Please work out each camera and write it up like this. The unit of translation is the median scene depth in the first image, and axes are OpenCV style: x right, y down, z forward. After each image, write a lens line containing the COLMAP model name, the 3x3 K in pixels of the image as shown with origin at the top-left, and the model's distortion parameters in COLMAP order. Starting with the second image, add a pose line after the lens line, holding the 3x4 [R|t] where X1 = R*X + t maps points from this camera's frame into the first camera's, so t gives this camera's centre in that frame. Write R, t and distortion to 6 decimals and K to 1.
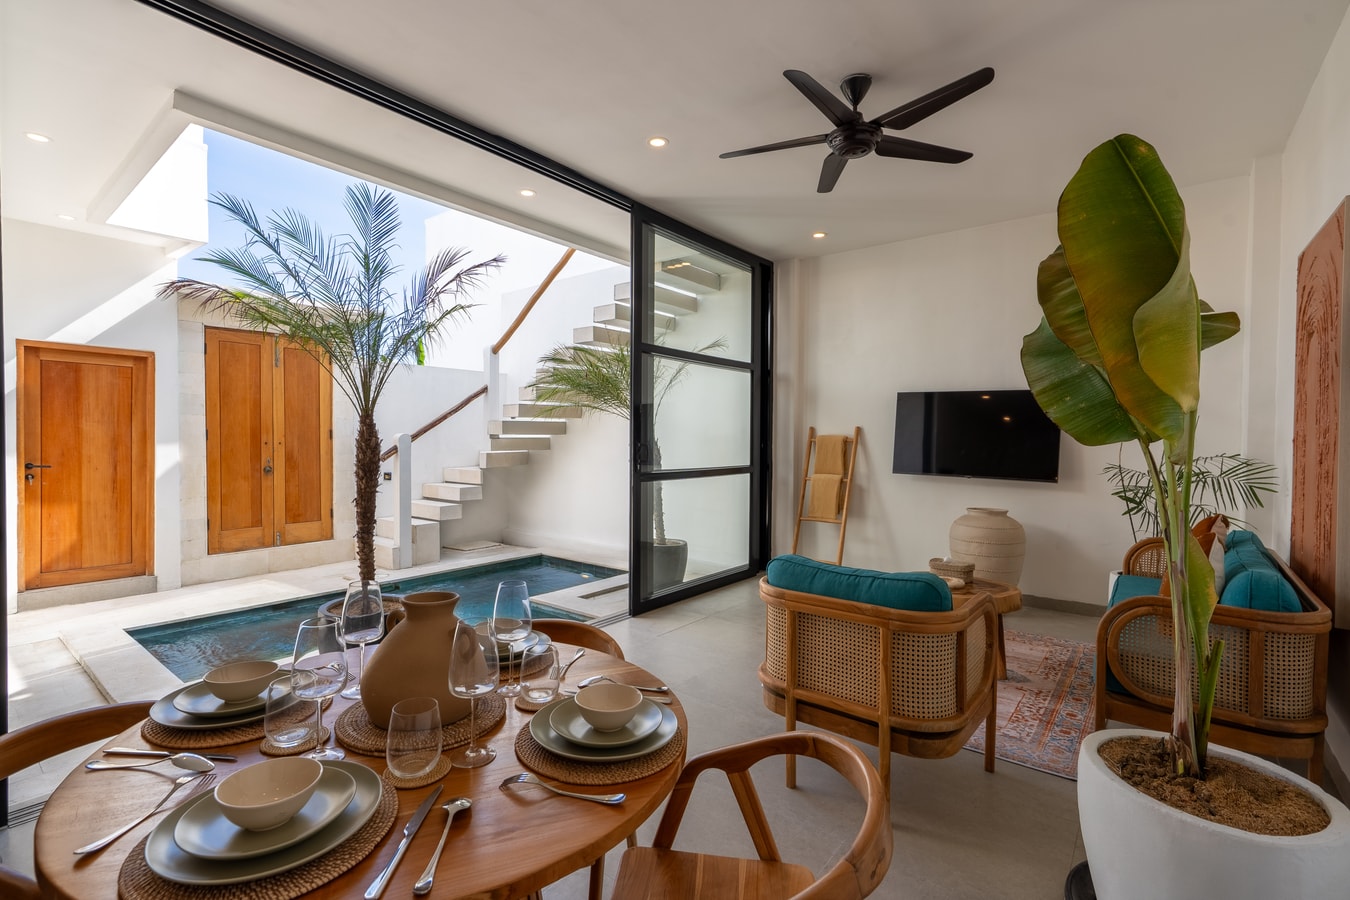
lens RADIAL K [[604.1, 0, 678.3], [0, 604.1, 436.0], [0, 0, 1]] dist [0.003668, 0.001761]
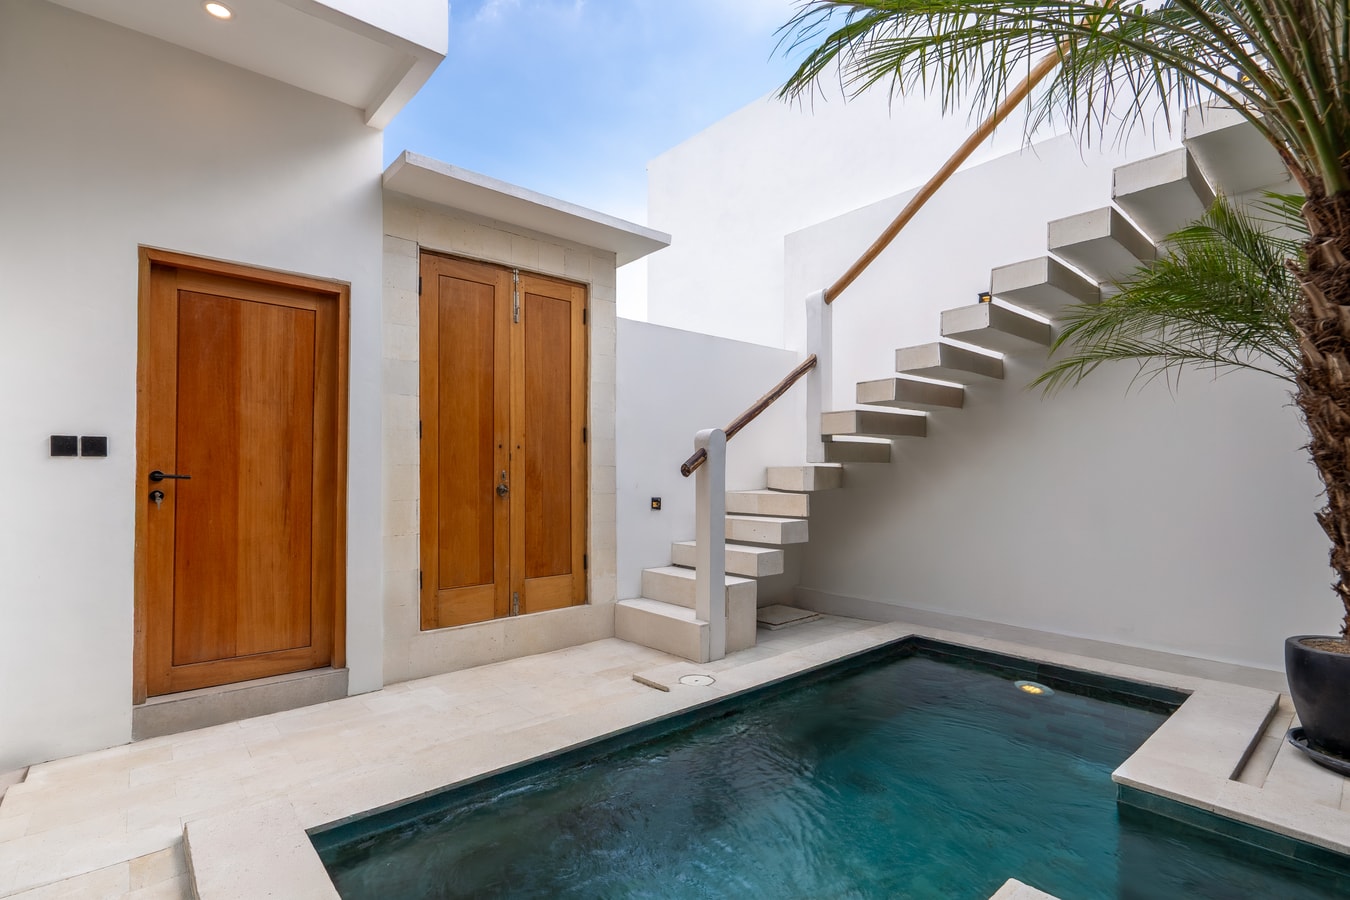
lens RADIAL K [[604.1, 0, 670.3], [0, 604.1, 456.4], [0, 0, 1]] dist [0.003668, 0.001761]
pose [[0.986795, -0.007736, -0.161787, -0.409636], [0.003540, 0.999650, -0.026209, 0.038157], [0.161933, 0.025290, 0.986478, 0.421704]]
